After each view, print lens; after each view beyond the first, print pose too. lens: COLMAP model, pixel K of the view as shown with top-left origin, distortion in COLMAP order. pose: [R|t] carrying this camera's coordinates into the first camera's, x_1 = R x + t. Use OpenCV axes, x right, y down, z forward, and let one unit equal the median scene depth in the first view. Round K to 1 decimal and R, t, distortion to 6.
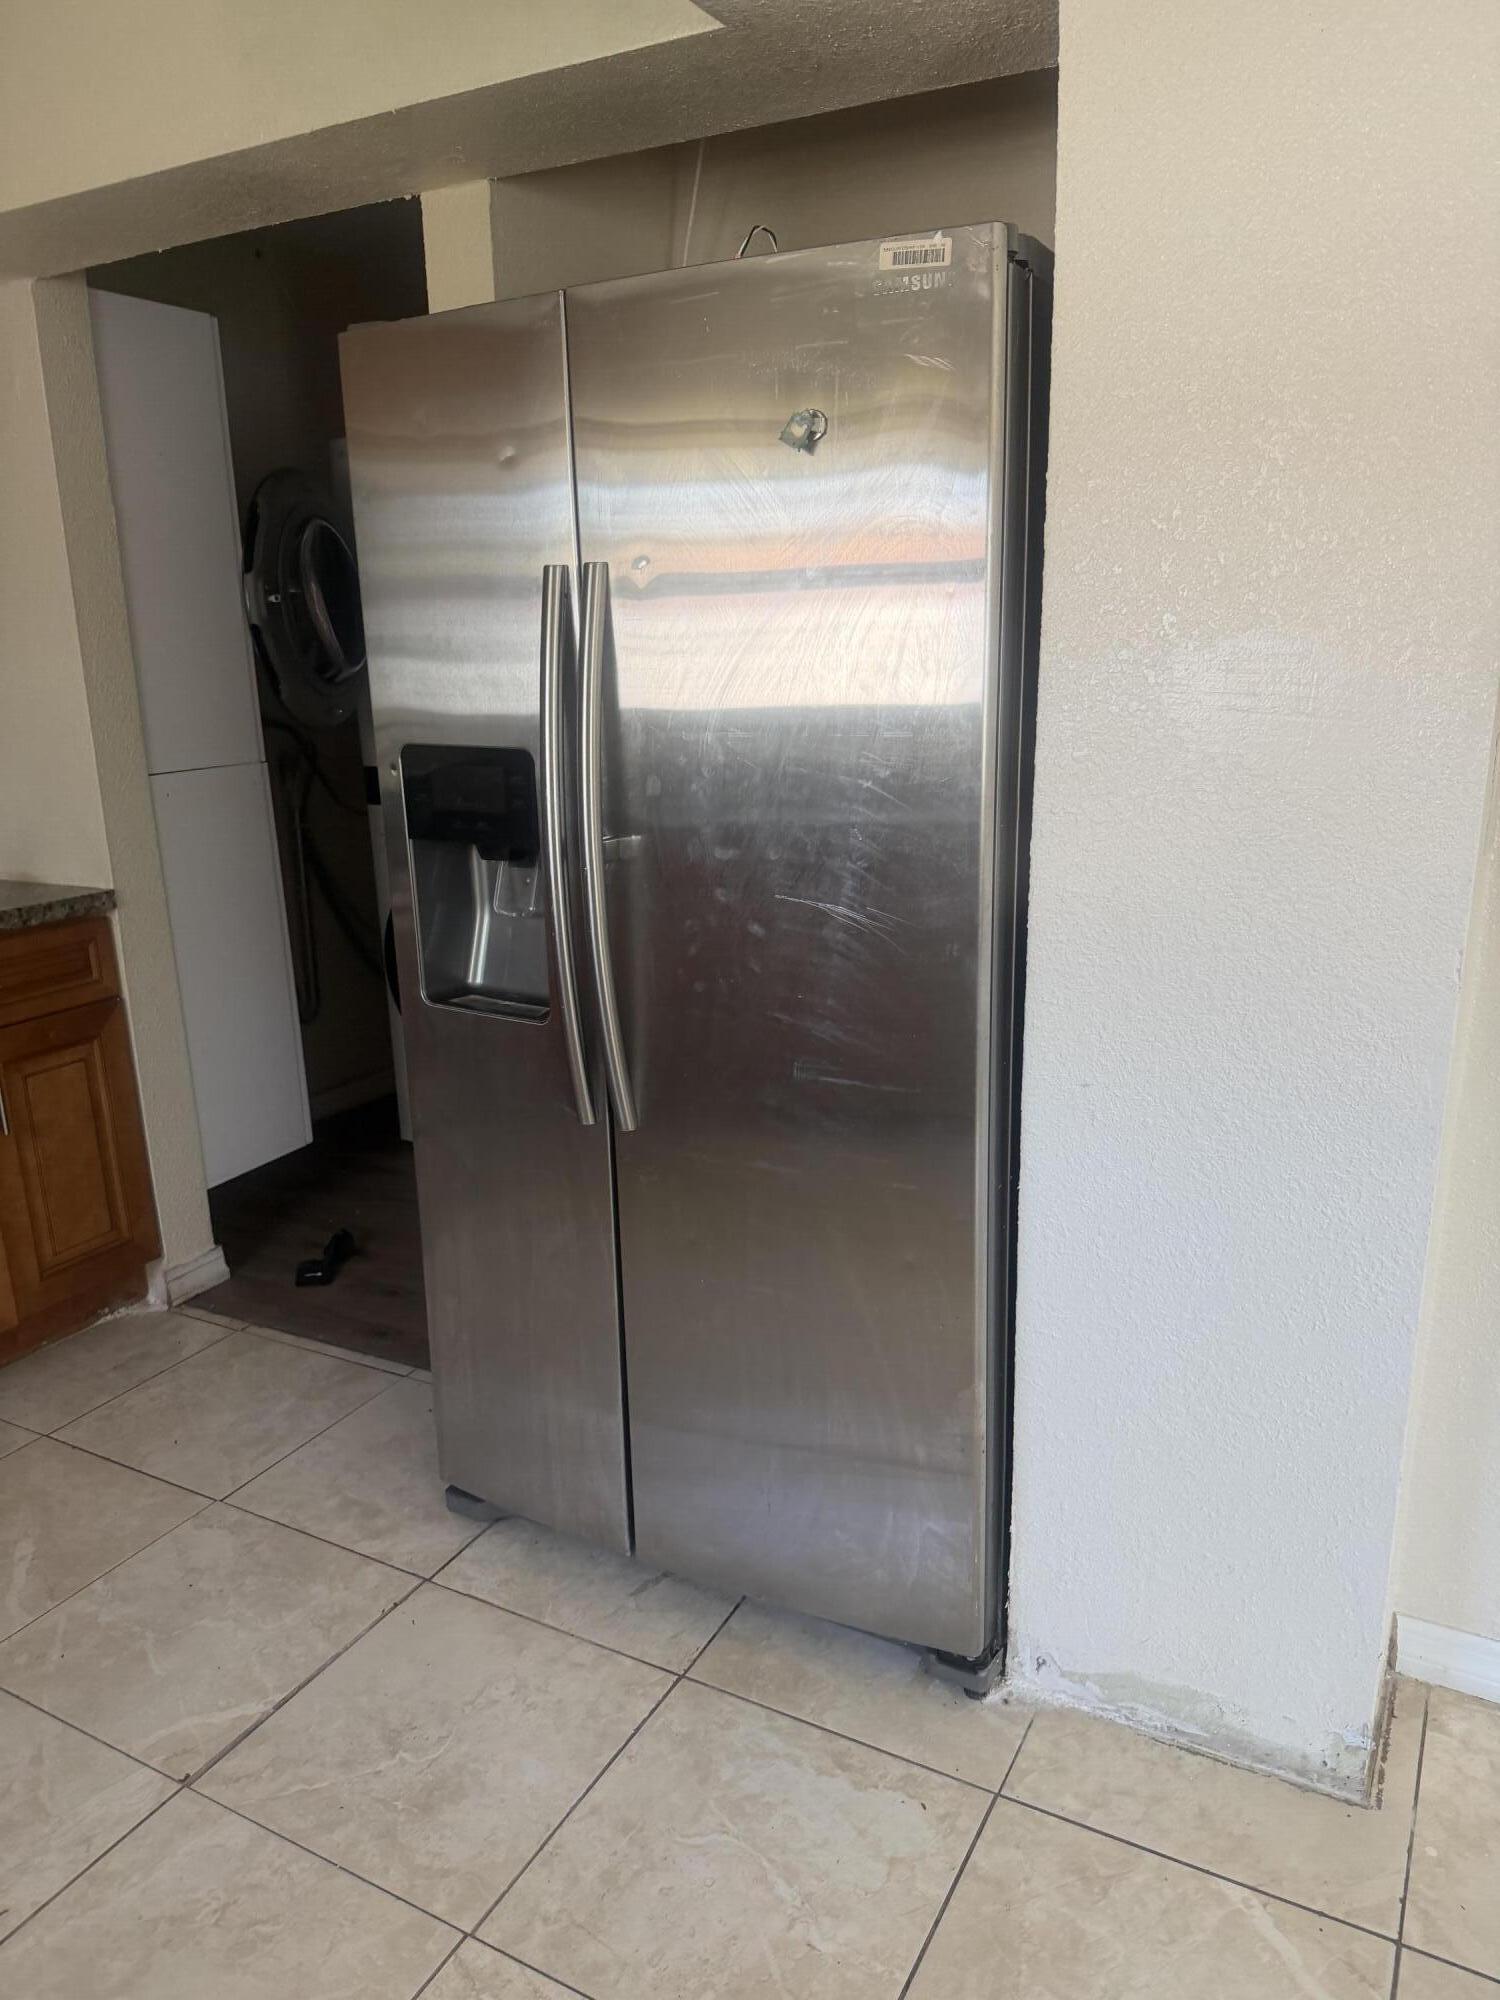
lens RADIAL K [[1397.9, 0, 744.8], [0, 1397.9, 1007.2], [0, 0, 1]] dist [0.068818, -0.128429]
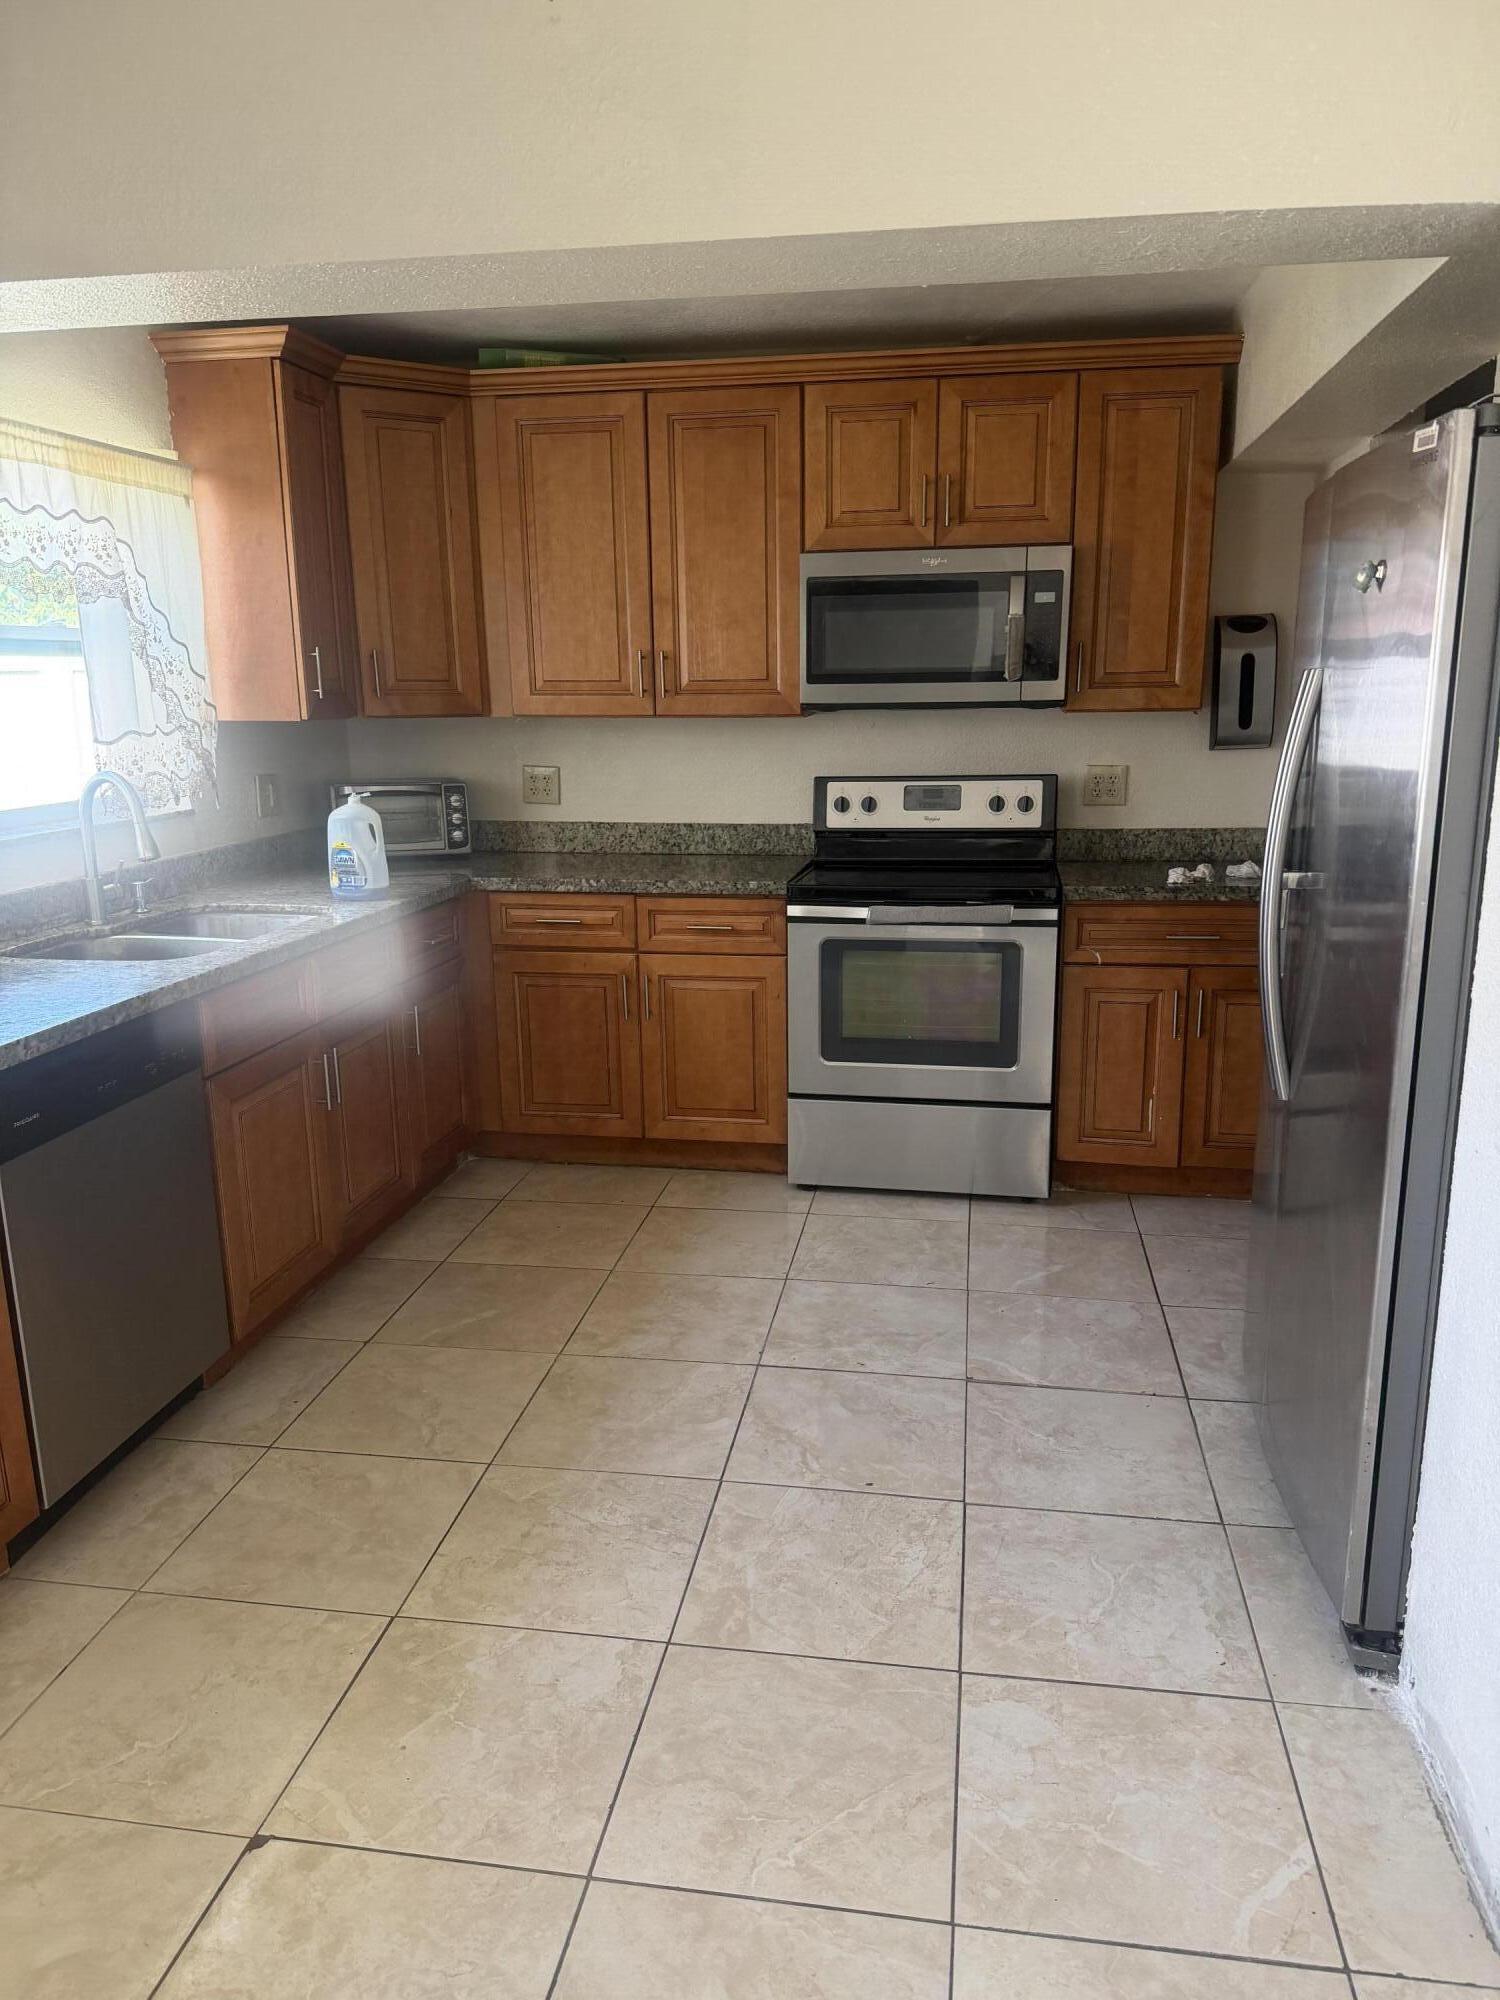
lens RADIAL K [[1394.9, 0, 760.8], [0, 1394.9, 1011.8], [0, 0, 1]] dist [0.173005, -0.337568]
pose [[0.326768, 0.232564, -0.916044, 0.648036], [-0.244766, 0.957007, 0.155652, -0.051477], [0.912859, 0.173354, 0.369643, 0.040330]]
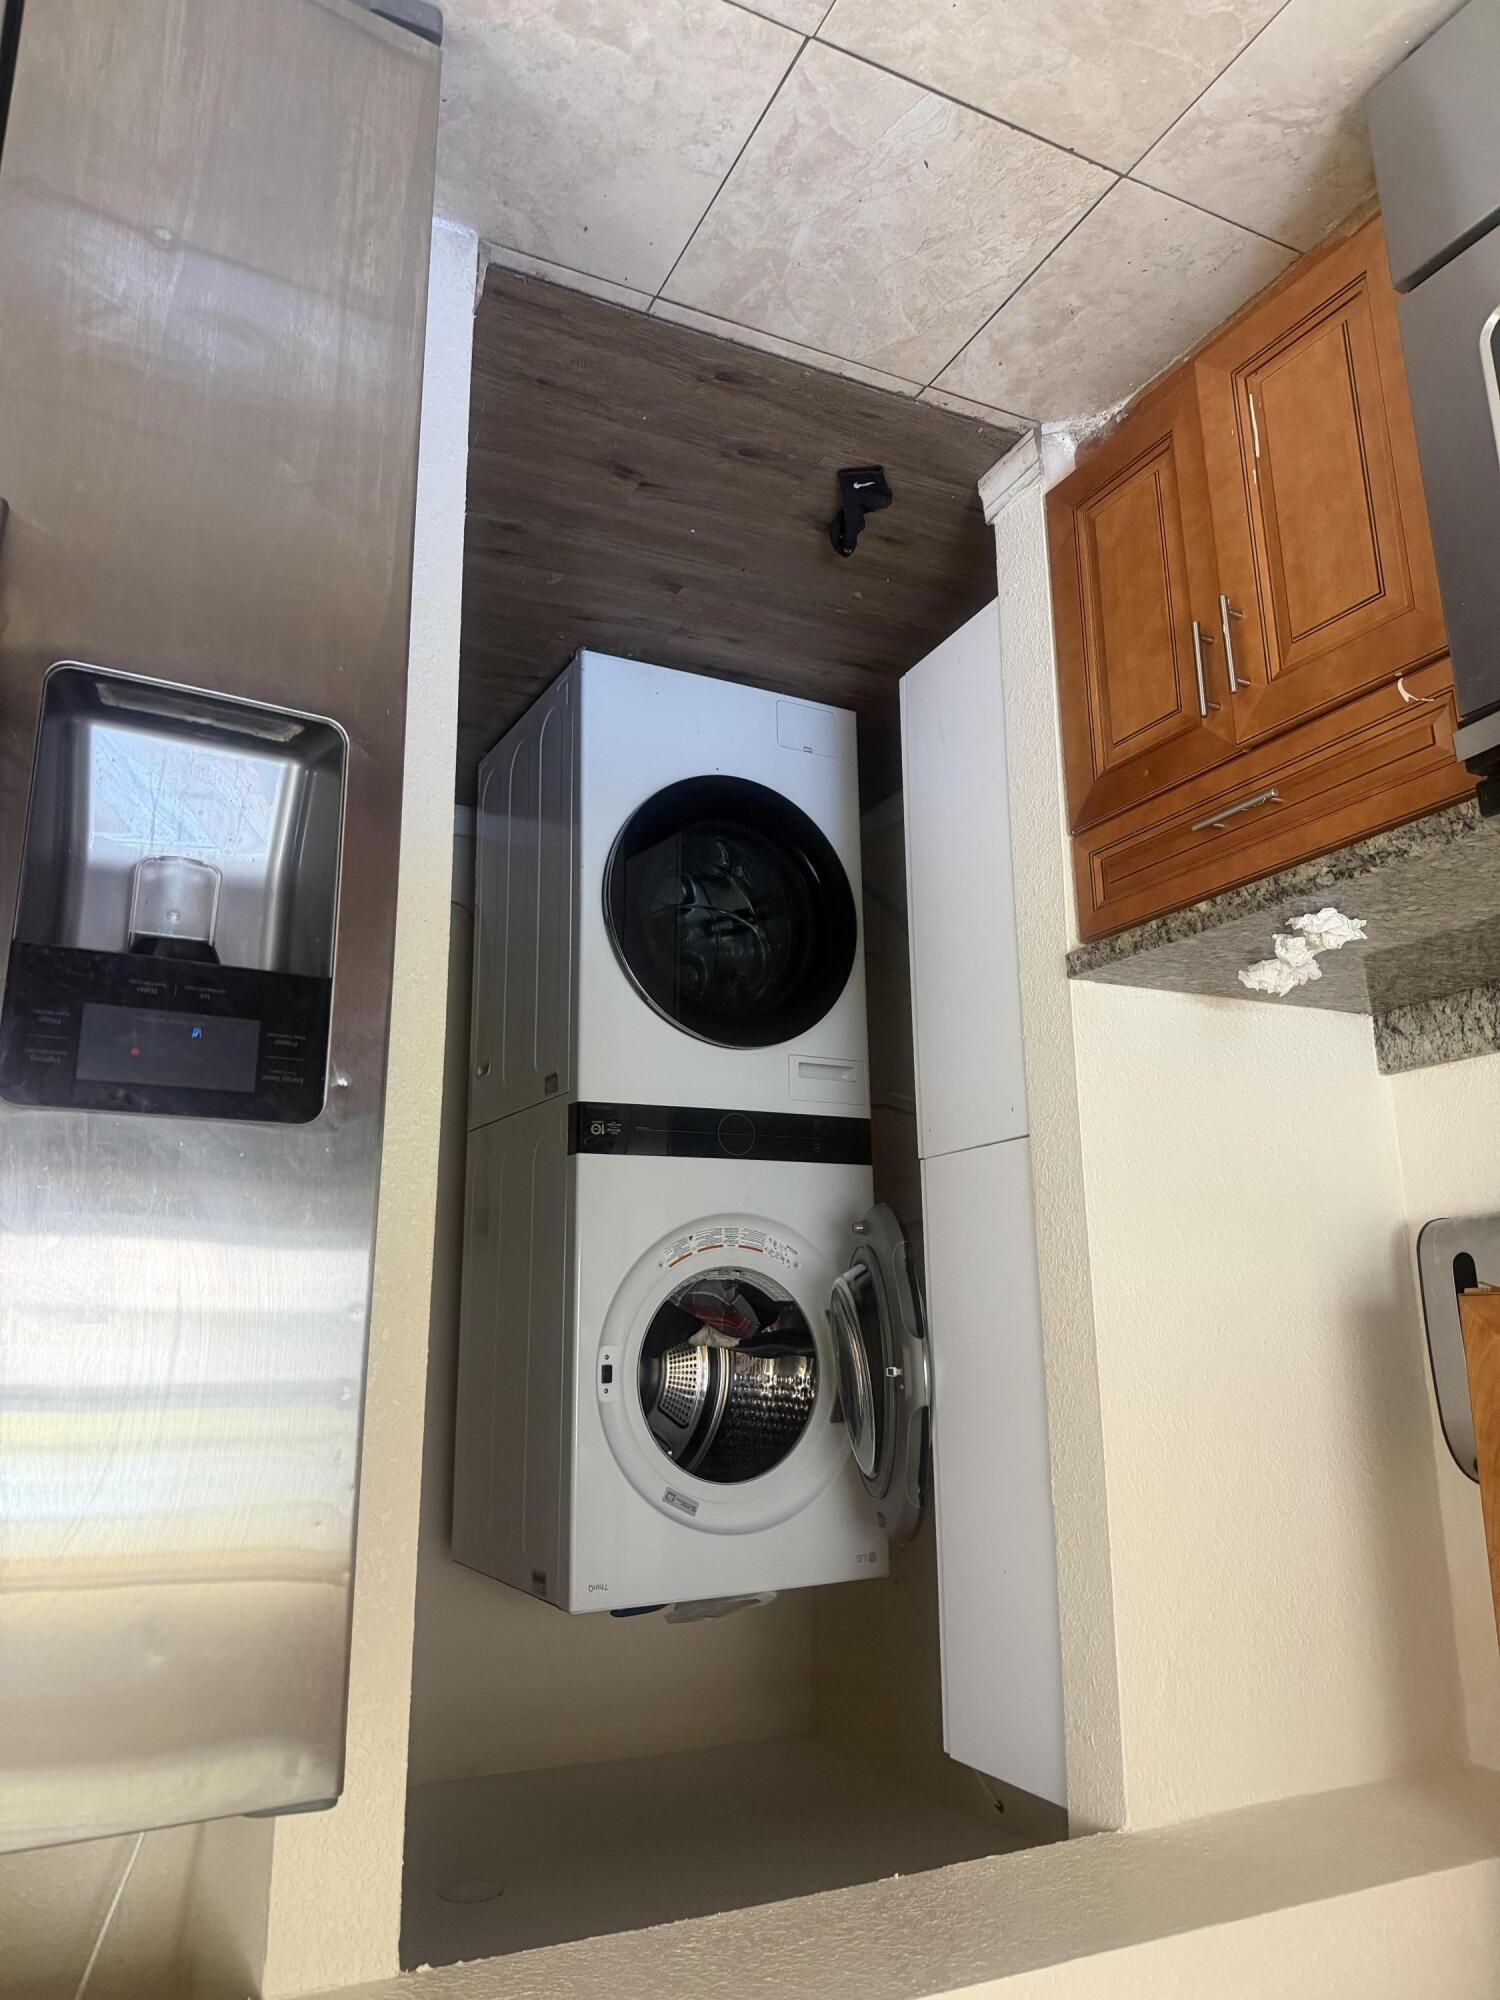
lens RADIAL K [[1397.9, 0, 744.8], [0, 1397.9, 1007.2], [0, 0, 1]] dist [0.068818, -0.128429]
pose [[-0.999289, 0.000881, 0.037685, -0.319045], [-0.001947, -0.999599, -0.028267, -0.080454], [0.037645, -0.028320, 0.998890, 0.276424]]
